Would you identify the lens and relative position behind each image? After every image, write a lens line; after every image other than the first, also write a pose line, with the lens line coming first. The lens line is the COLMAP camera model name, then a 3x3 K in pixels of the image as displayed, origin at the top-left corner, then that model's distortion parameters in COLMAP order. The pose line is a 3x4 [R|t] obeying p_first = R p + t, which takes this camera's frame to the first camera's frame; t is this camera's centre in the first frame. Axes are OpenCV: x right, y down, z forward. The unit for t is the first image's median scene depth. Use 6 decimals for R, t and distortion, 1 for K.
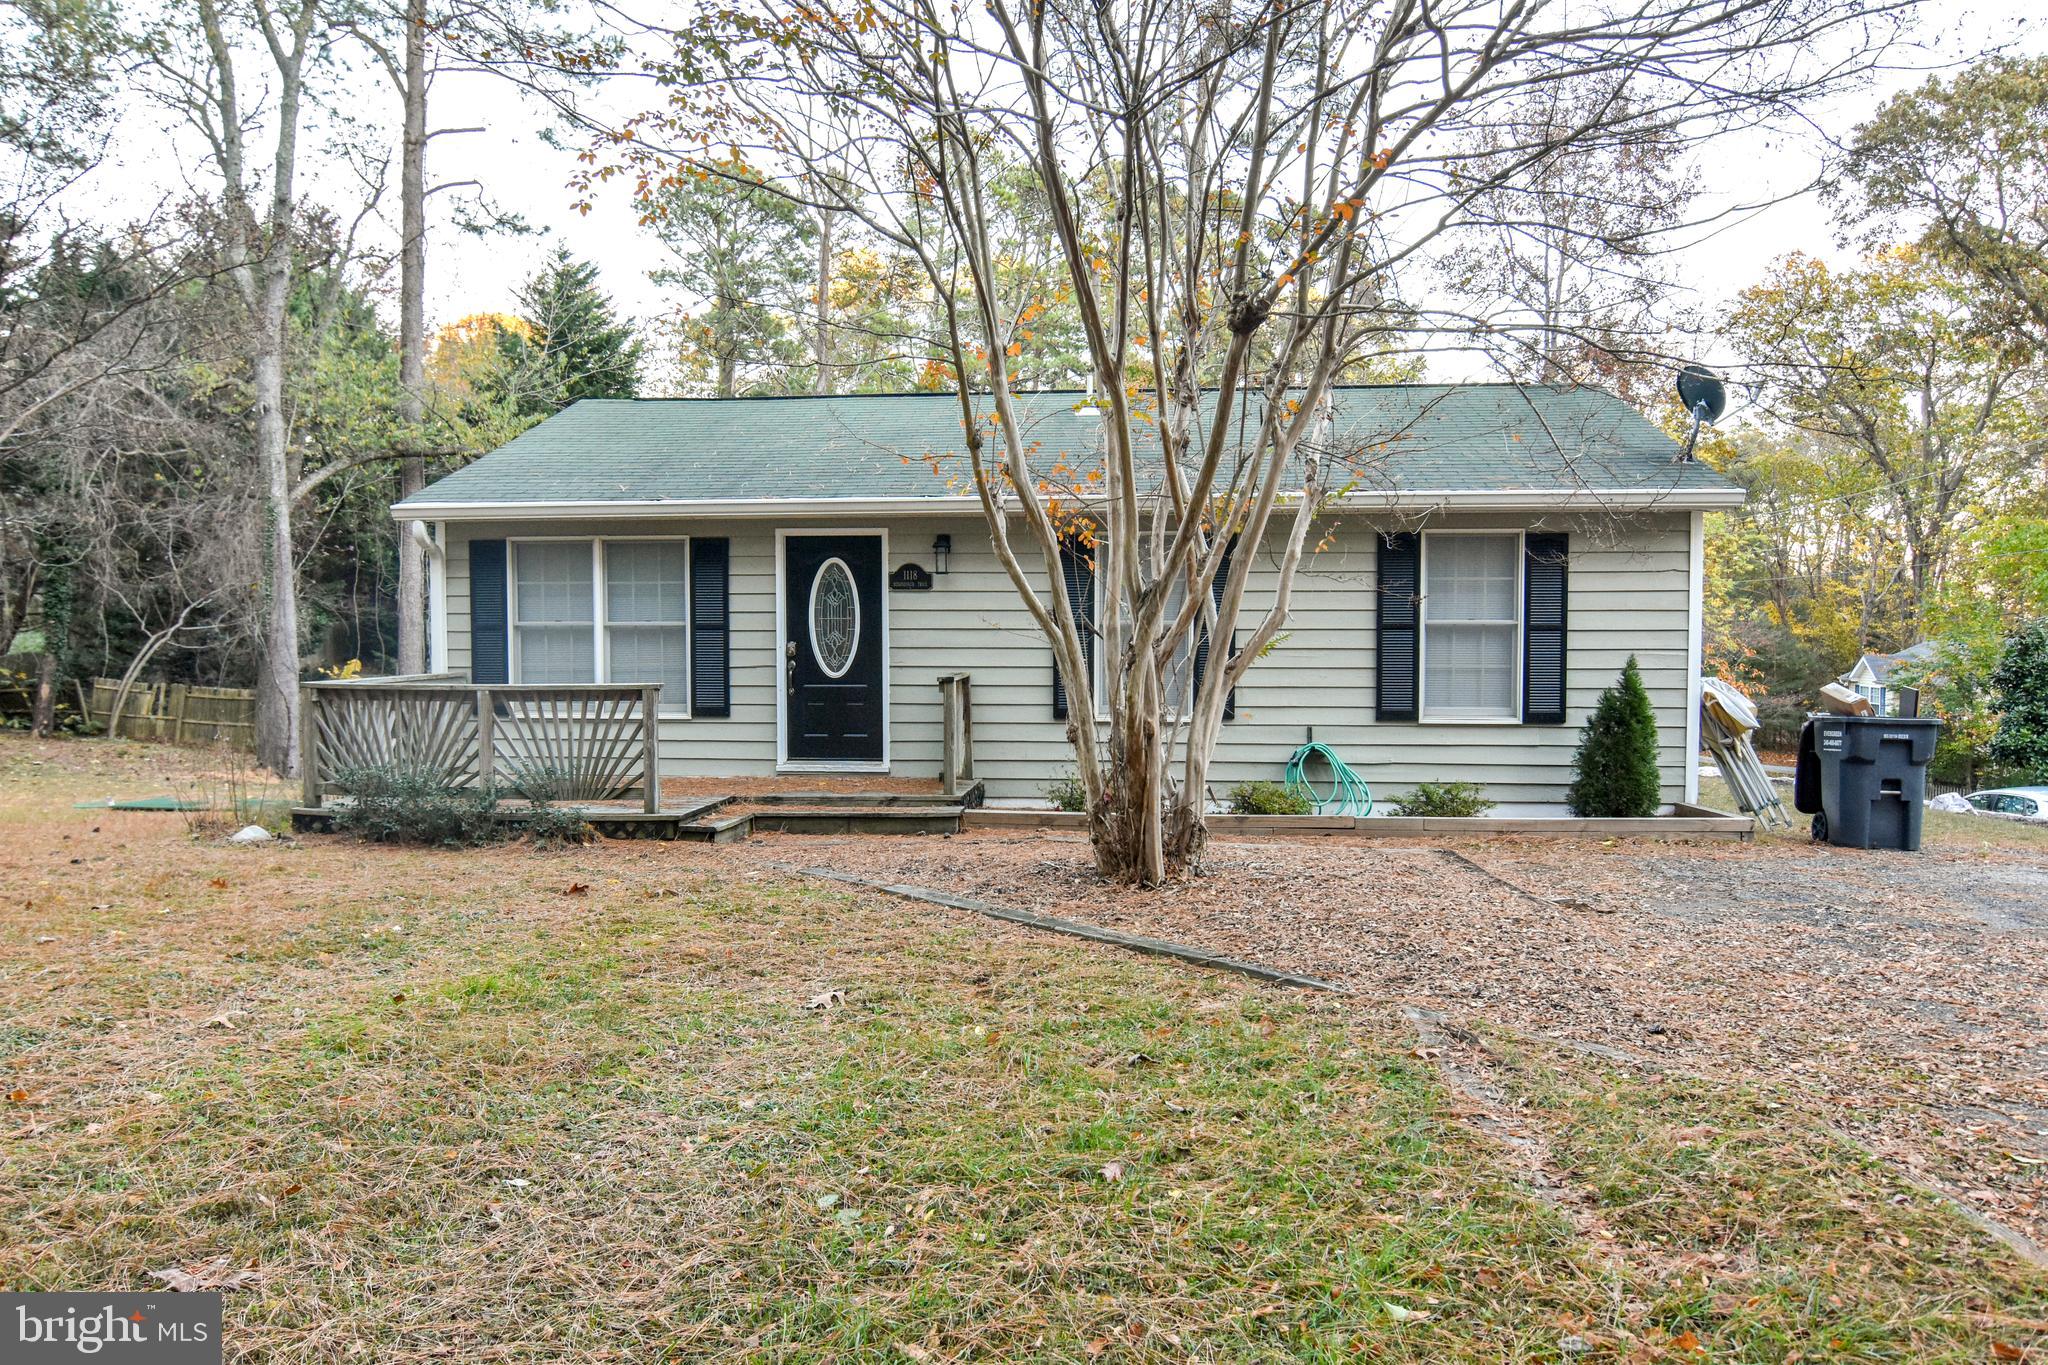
lens RADIAL K [[1396.2, 0, 1025.0], [0, 1396.2, 661.3], [0, 0, 1]] dist [-0.003532, 0.003029]
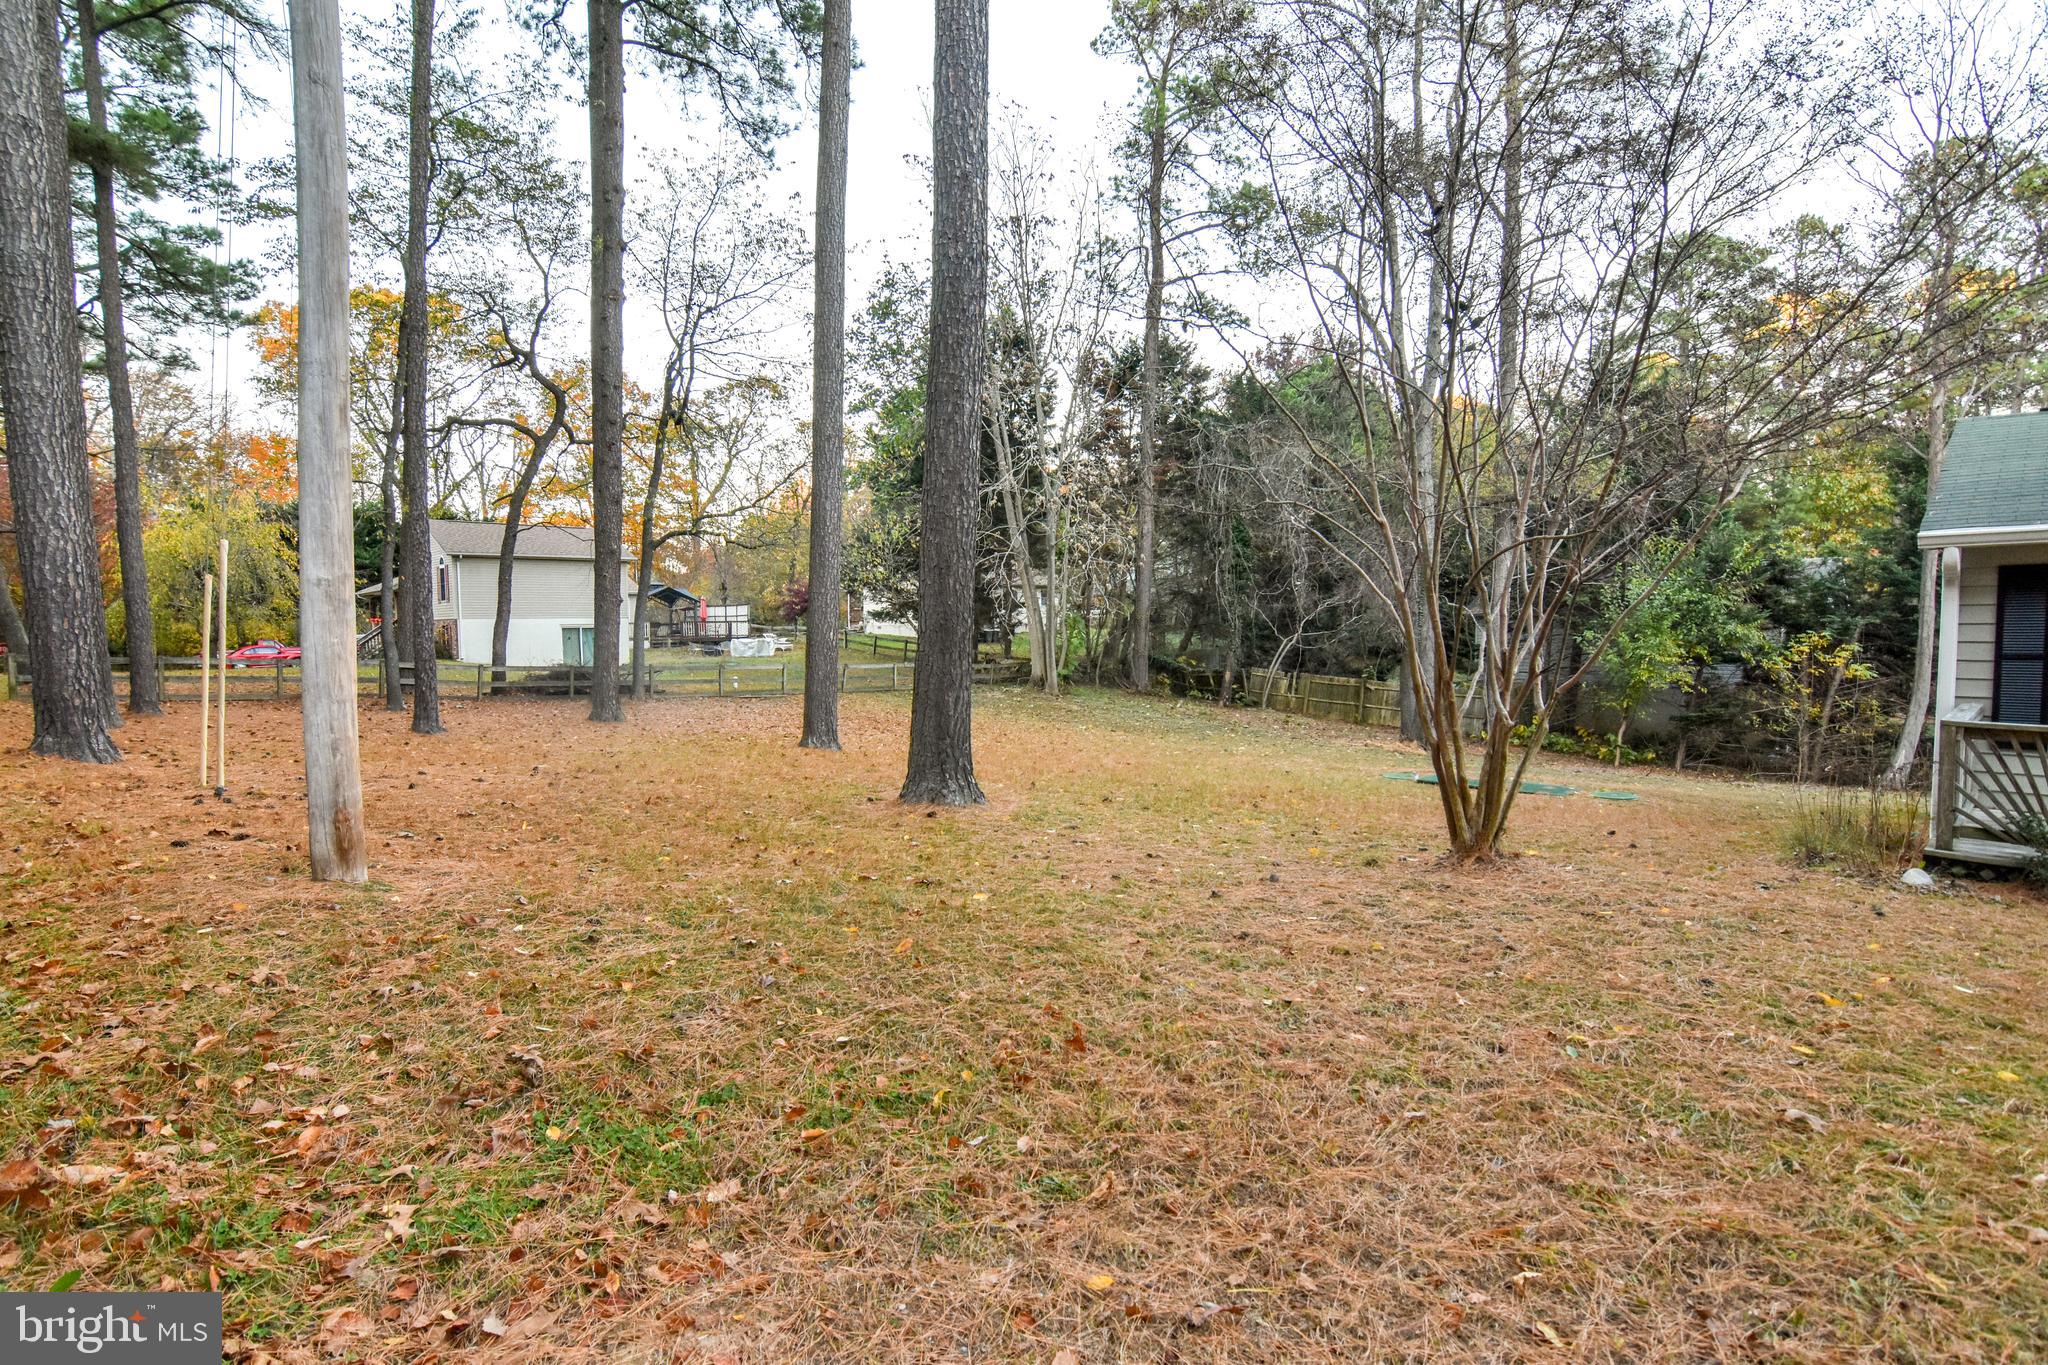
lens RADIAL K [[982.7, 0, 1035.6], [0, 982.7, 679.2], [0, 0, 1]] dist [-0.003840, -0.001010]
pose [[0.779598, 0.031613, -0.625482, -0.435775], [-0.013249, 0.999334, 0.033995, -0.020785], [0.626140, -0.018216, 0.779497, 0.062133]]
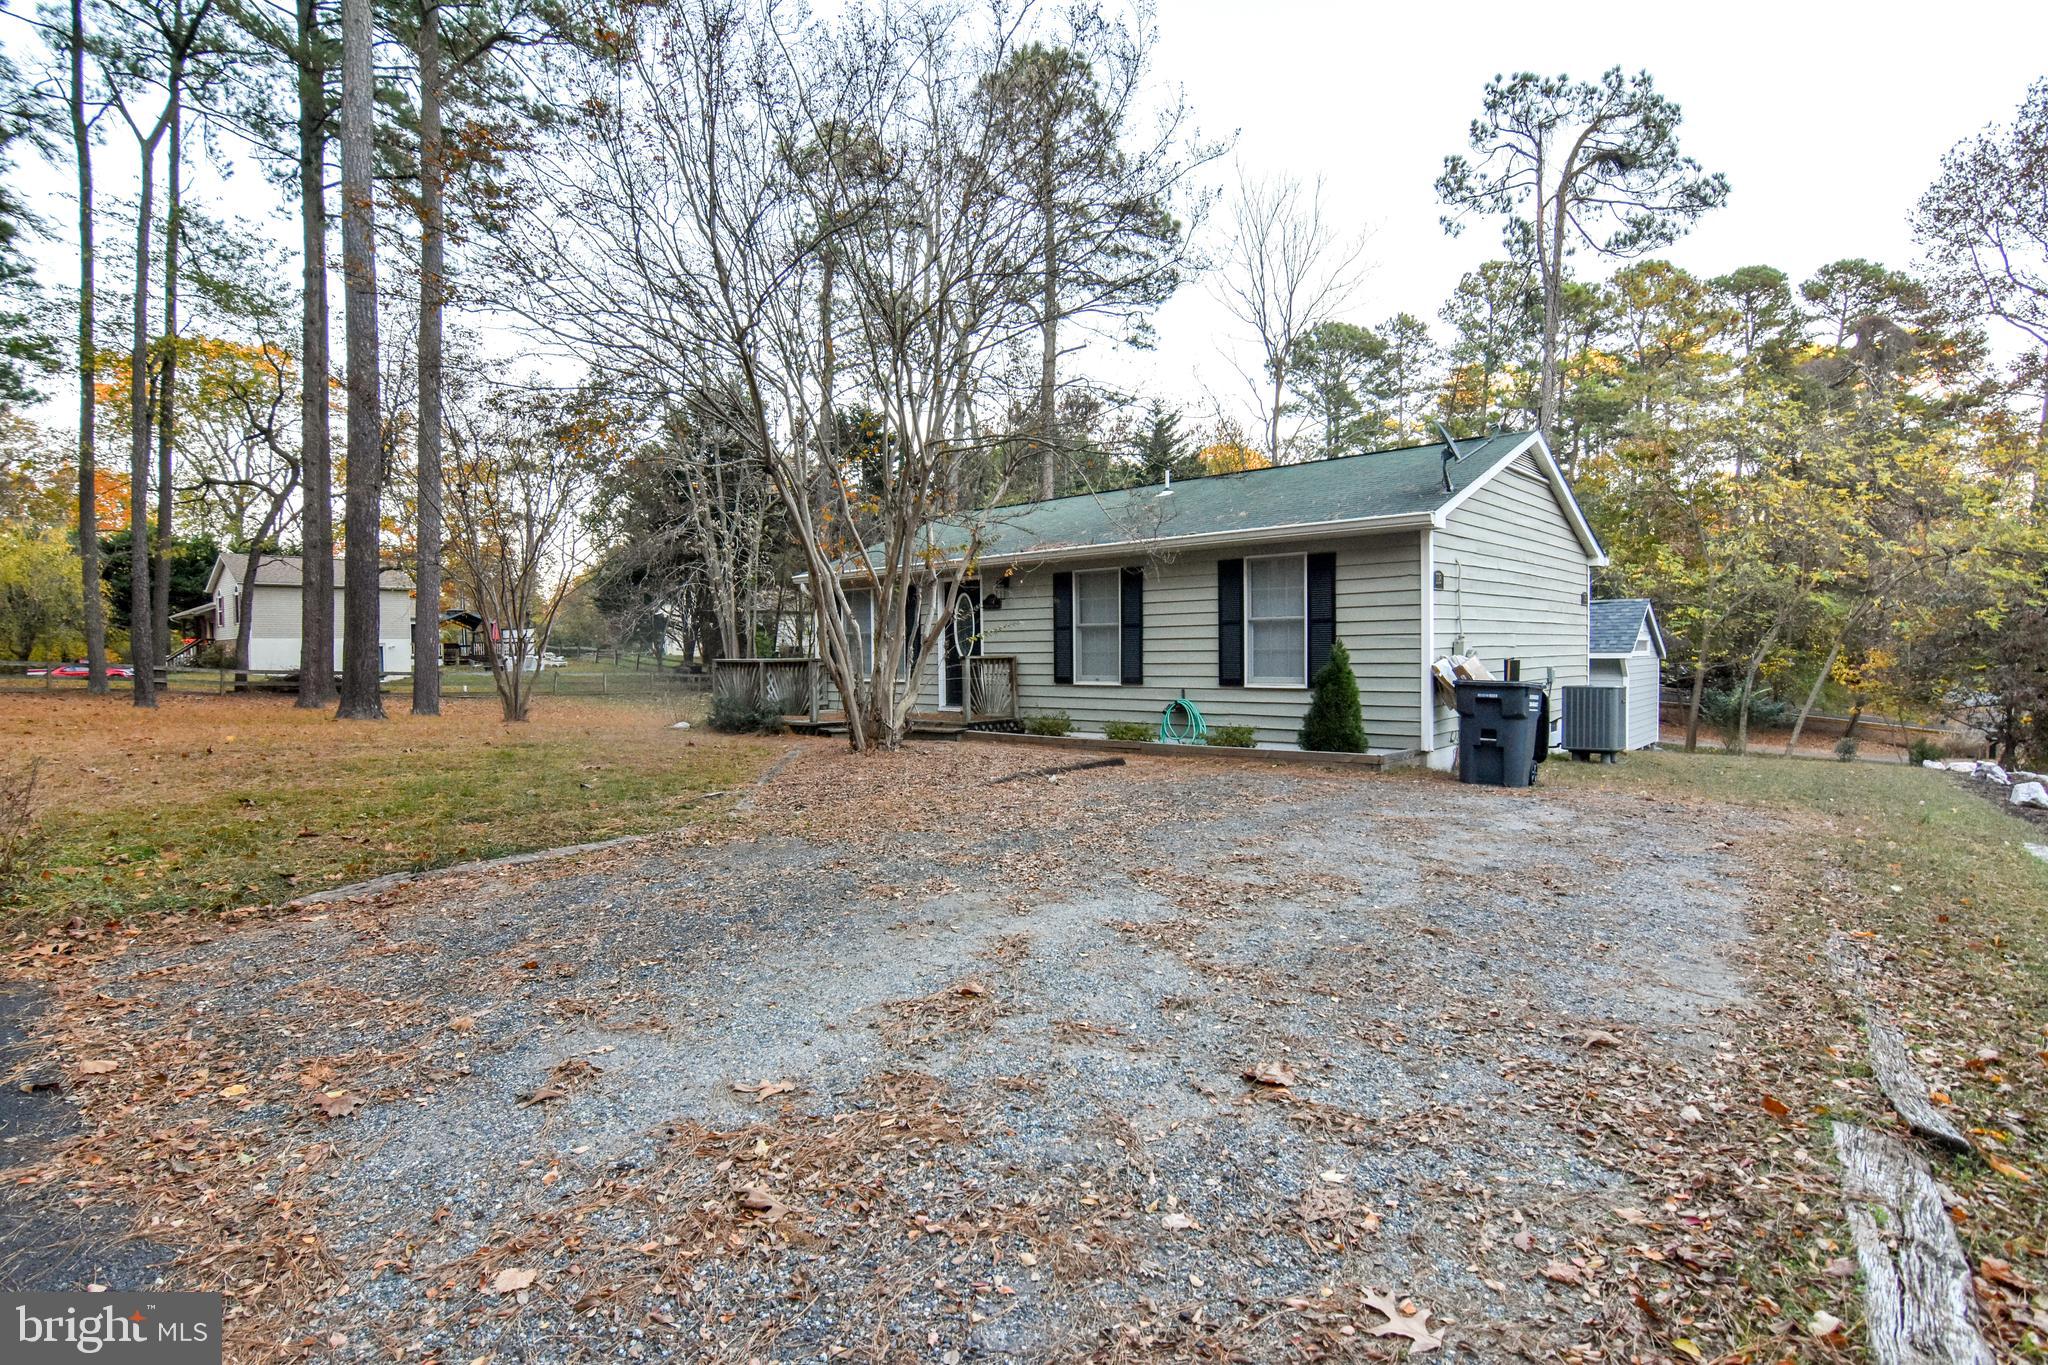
lens RADIAL K [[982.7, 0, 1029.7], [0, 982.7, 676.8], [0, 0, 1]] dist [-0.003840, -0.001010]
pose [[0.821228, 0.007618, -0.570549, 0.688068], [-0.008713, 0.999962, 0.000810, 0.034031], [0.570533, 0.004307, 0.821263, 0.014360]]
